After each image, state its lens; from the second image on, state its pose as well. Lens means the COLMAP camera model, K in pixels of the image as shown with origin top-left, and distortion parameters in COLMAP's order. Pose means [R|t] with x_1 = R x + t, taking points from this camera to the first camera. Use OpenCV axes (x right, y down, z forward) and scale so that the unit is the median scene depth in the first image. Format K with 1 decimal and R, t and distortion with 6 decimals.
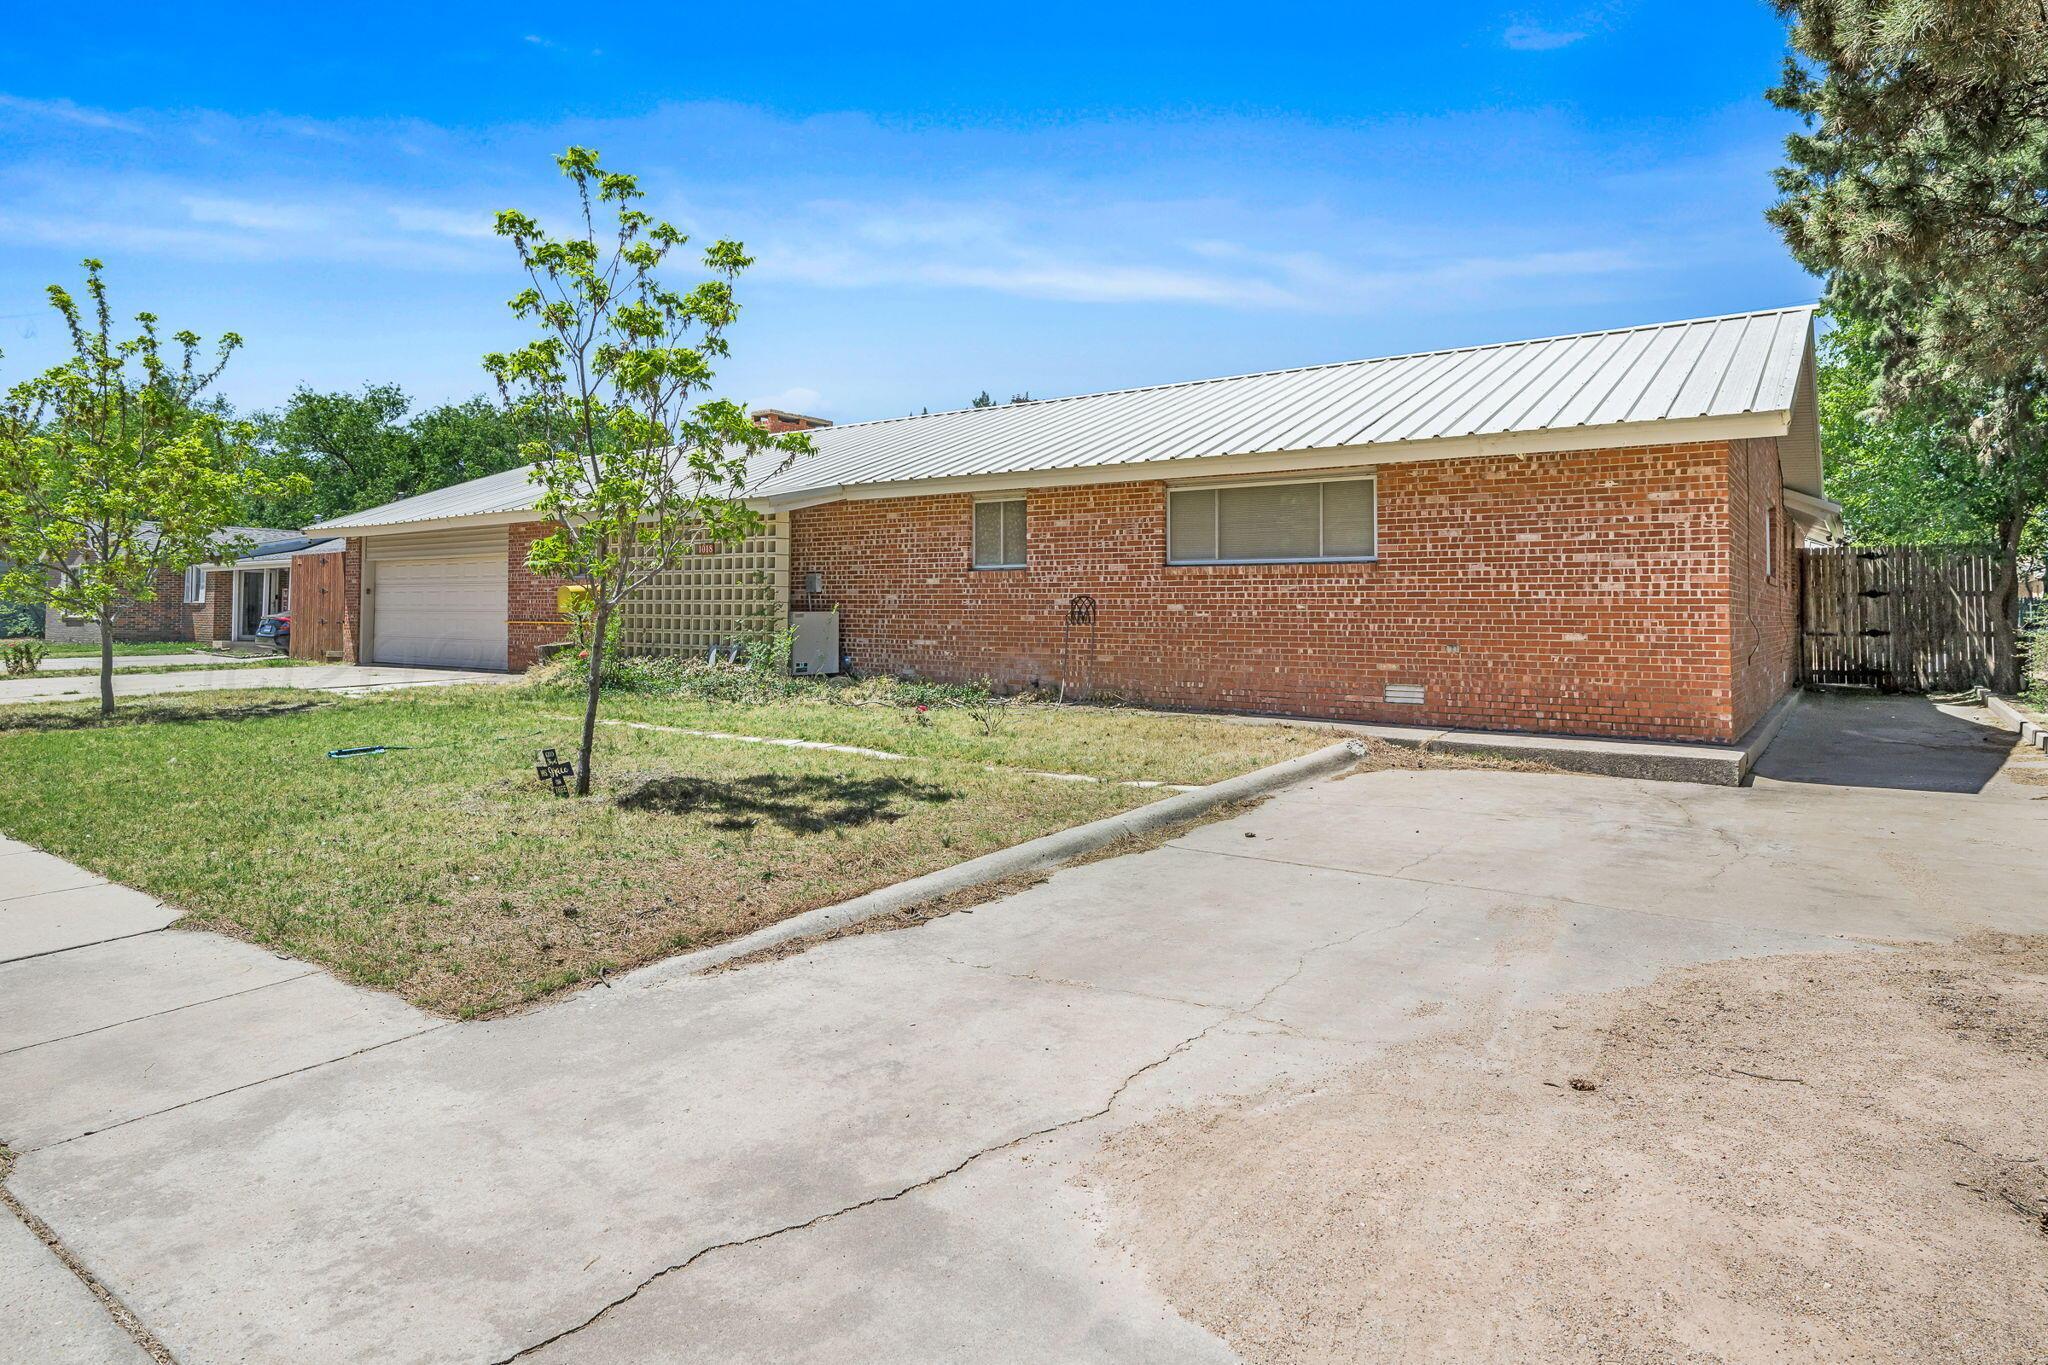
lens RADIAL K [[1120.3, 0, 1025.7], [0, 1120.3, 610.2], [0, 0, 1]] dist [0.000136, -0.000011]
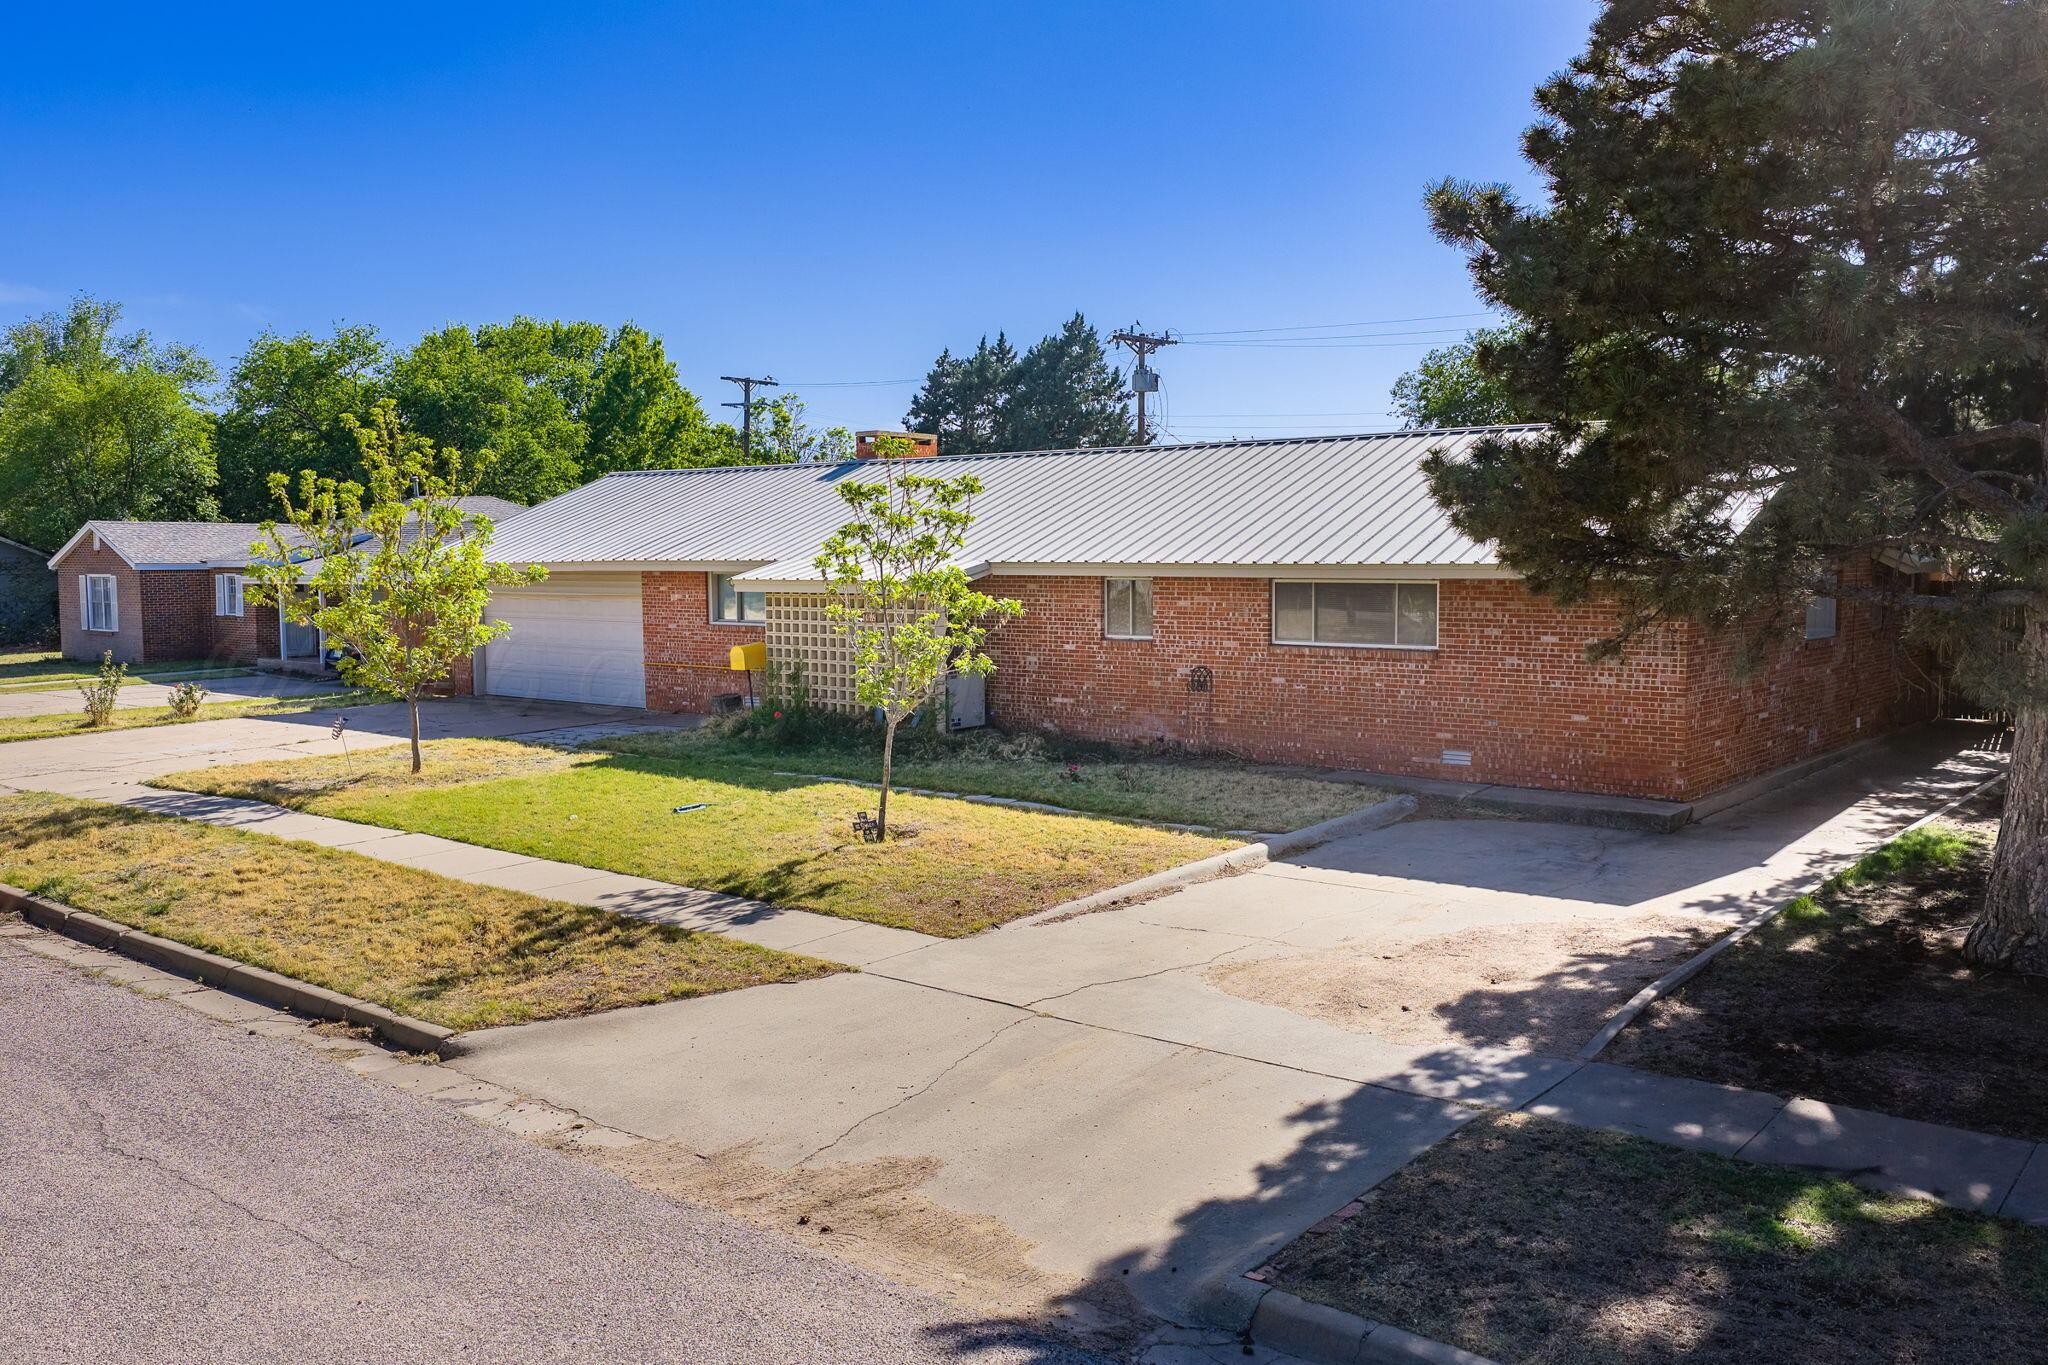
lens RADIAL K [[1657.9, 0, 1024.0], [0, 1657.9, 682.5], [0, 0, 1]] dist [0.007373, -0.000595]
pose [[0.998469, -0.003778, -0.055187, -0.045999], [0.008601, 0.996133, 0.087436, -0.175970], [0.054643, -0.087777, 0.994640, -0.877137]]
